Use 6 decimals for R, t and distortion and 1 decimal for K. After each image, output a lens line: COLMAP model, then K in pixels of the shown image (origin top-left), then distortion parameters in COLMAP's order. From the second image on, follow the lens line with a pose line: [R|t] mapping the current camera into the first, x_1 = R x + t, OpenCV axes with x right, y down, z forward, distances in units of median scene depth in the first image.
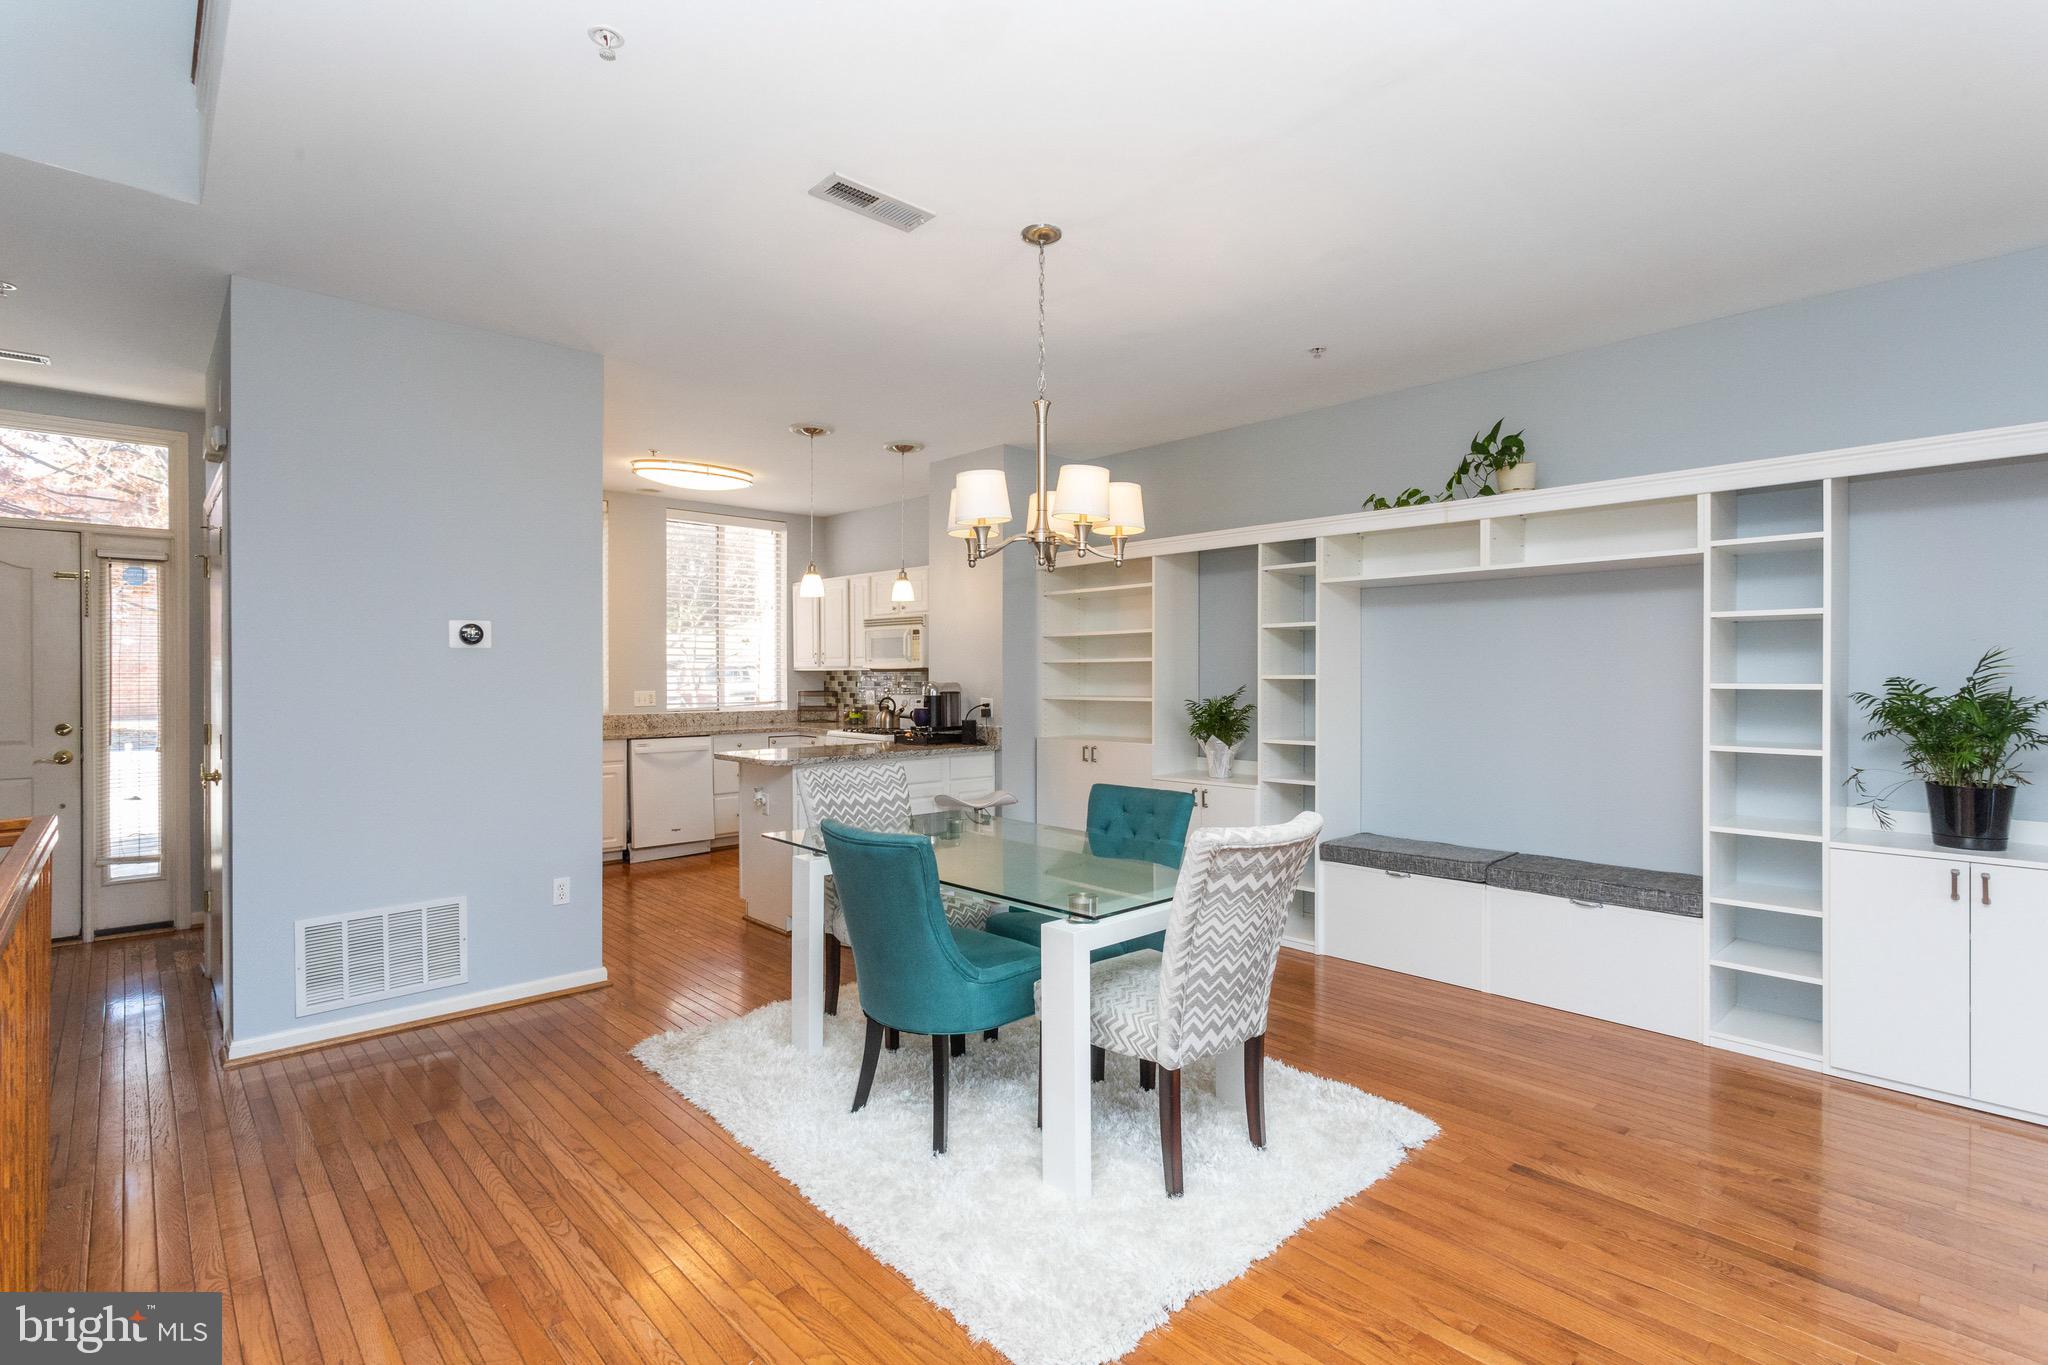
lens RADIAL K [[959.7, 0, 1028.2], [0, 959.7, 679.8], [0, 0, 1]] dist [0.001128, 0.000545]
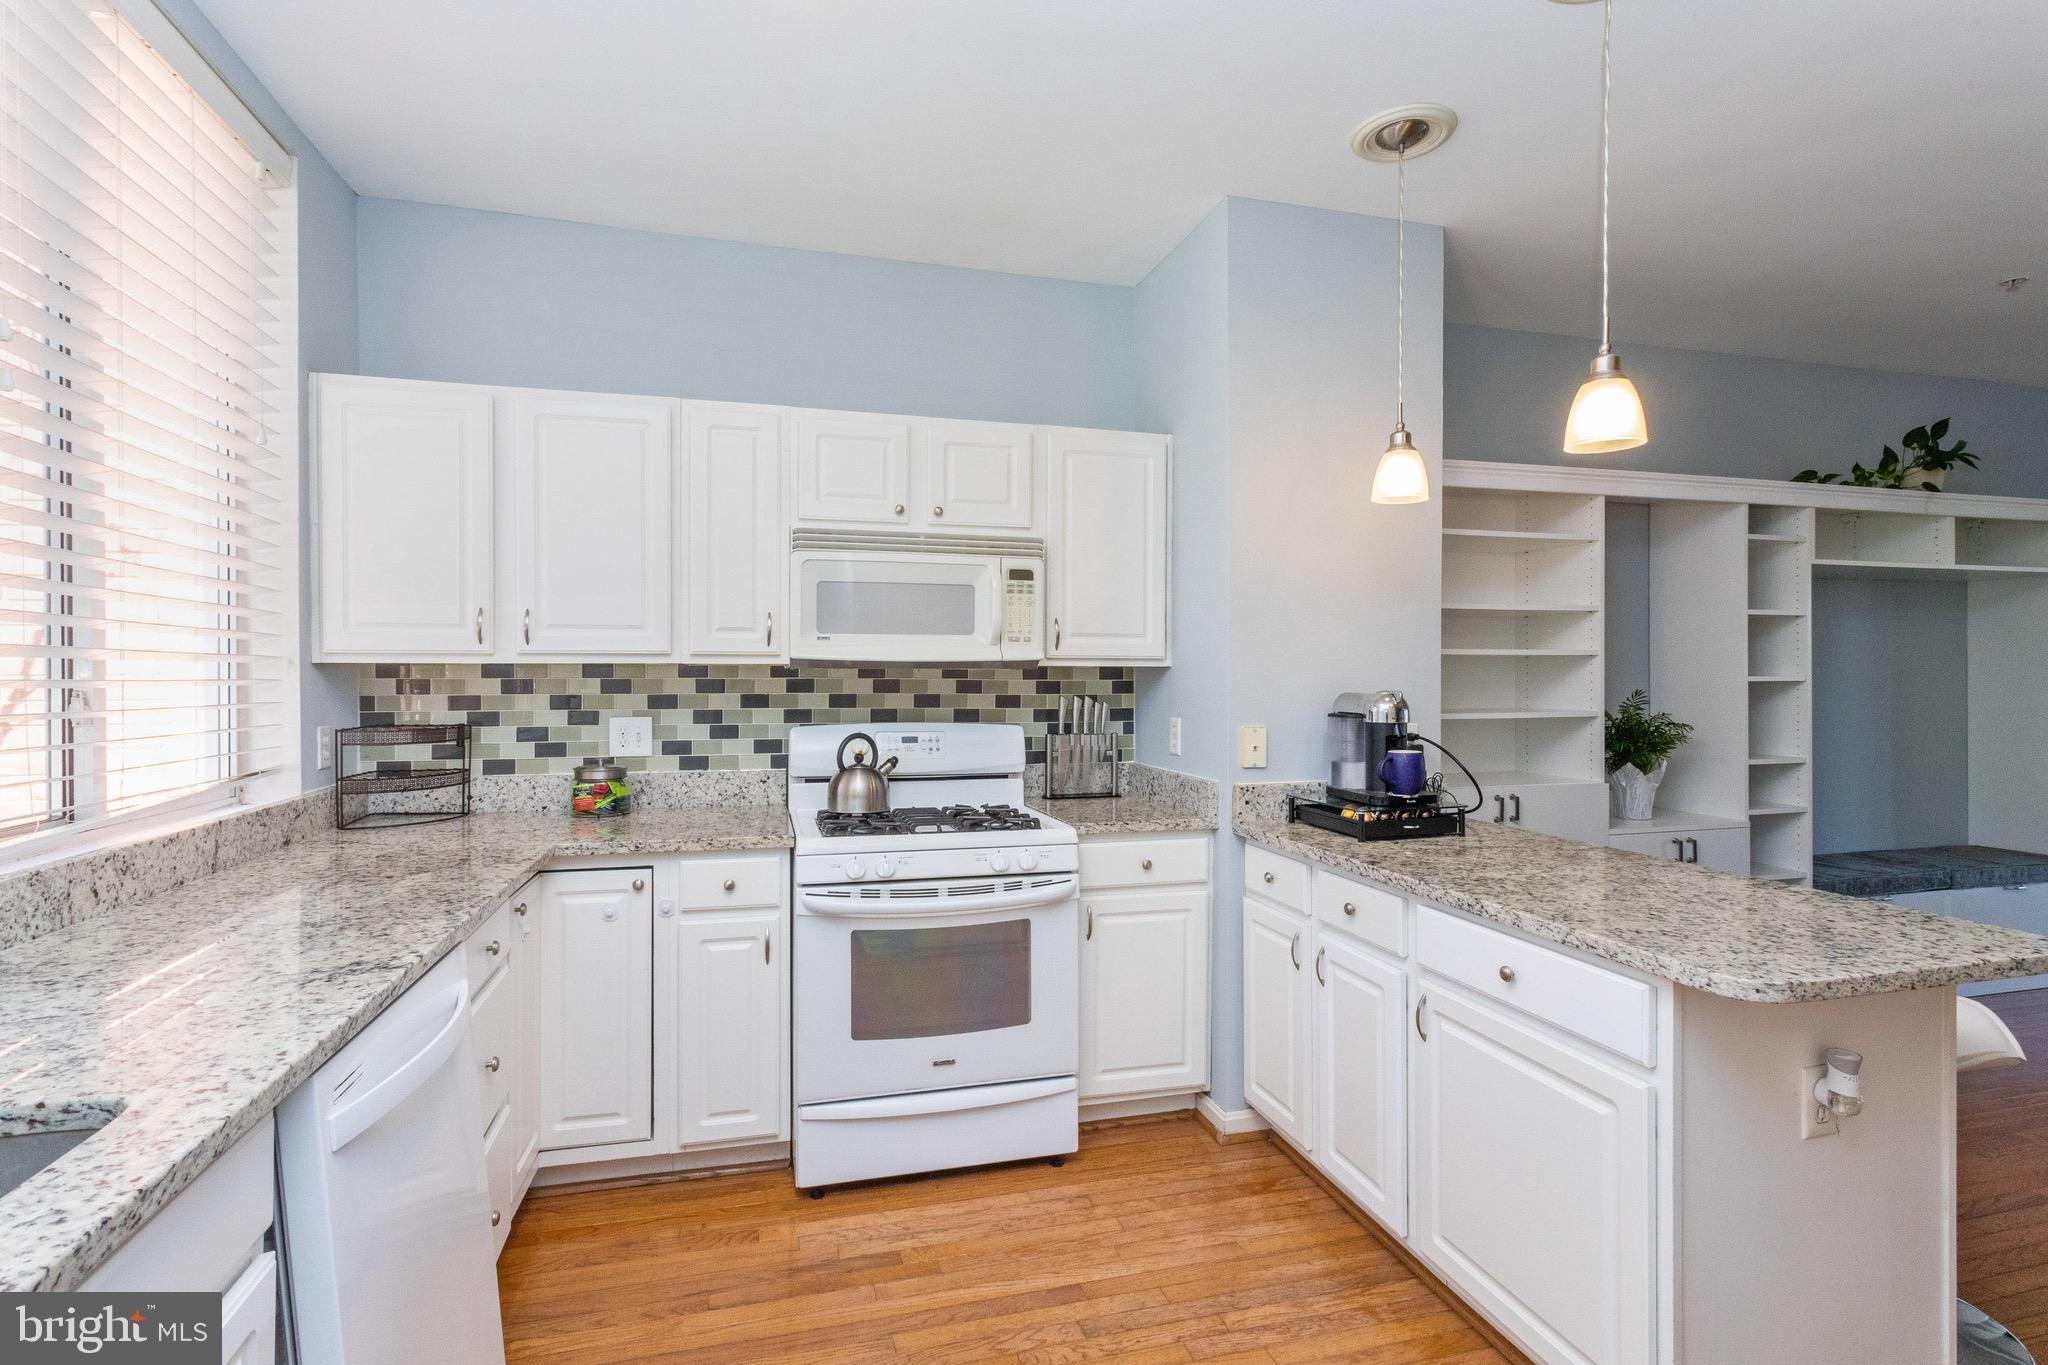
lens RADIAL K [[959.7, 0, 1028.2], [0, 959.7, 679.8], [0, 0, 1]] dist [0.001128, 0.000545]
pose [[0.480118, 0.002745, 0.877200, -0.694464], [0.006062, 0.999961, -0.006448, -0.000917], [-0.877183, 0.008414, 0.480082, 1.139004]]
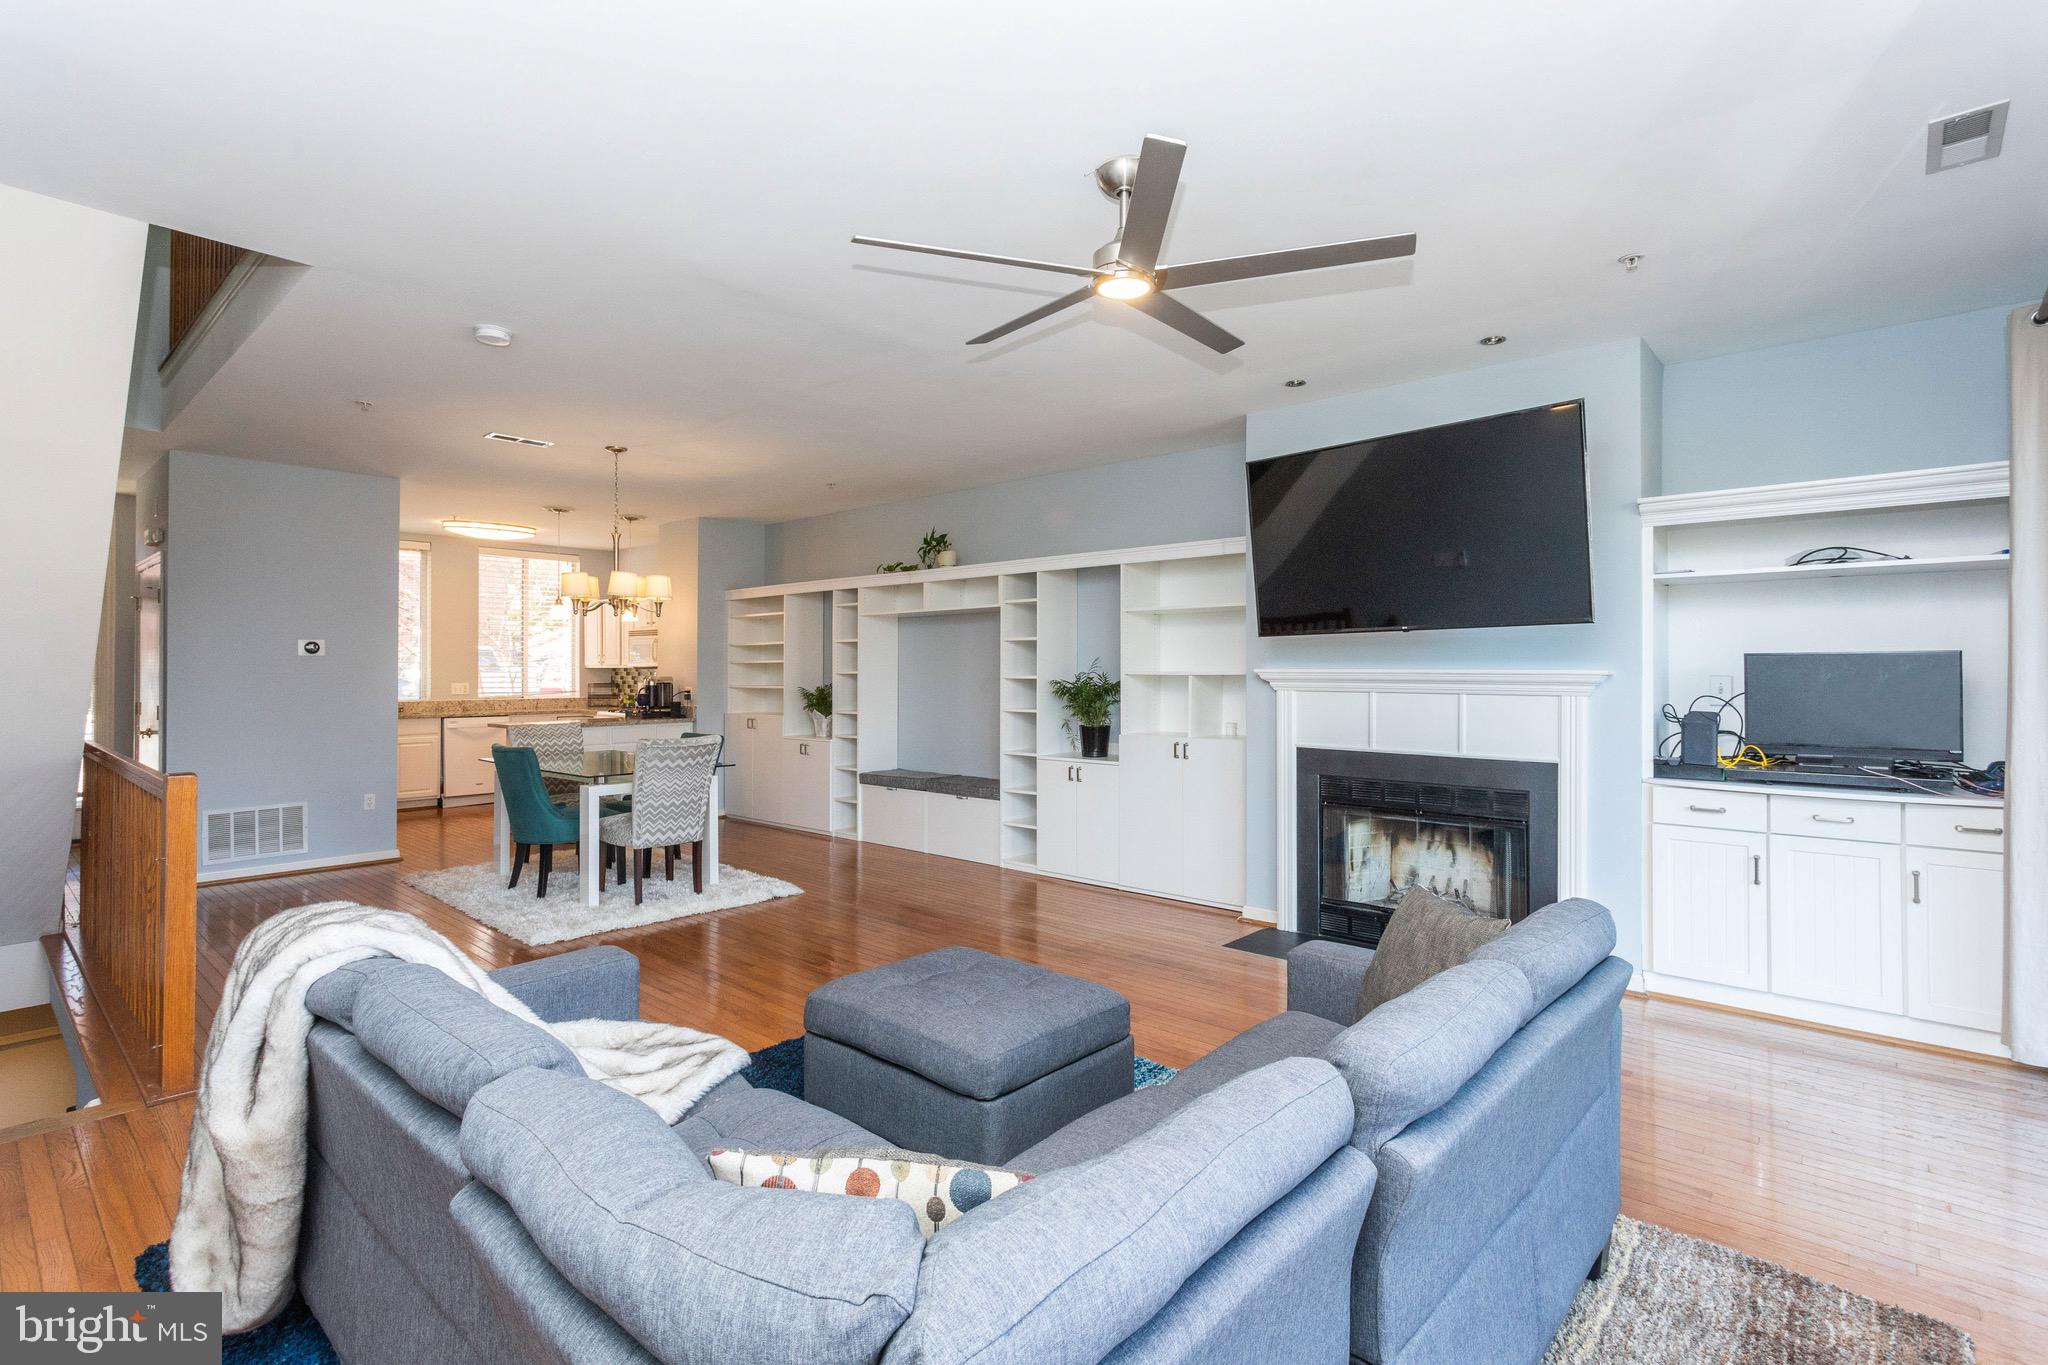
lens RADIAL K [[973.0, 0, 1026.8], [0, 973.0, 659.1], [0, 0, 1]] dist [0.004452, 0.000853]
pose [[0.996396, 0.001029, 0.084822, 0.426581], [0.000398, 0.999859, -0.016798, 0.002056], [-0.084827, 0.016771, 0.996255, -0.661976]]
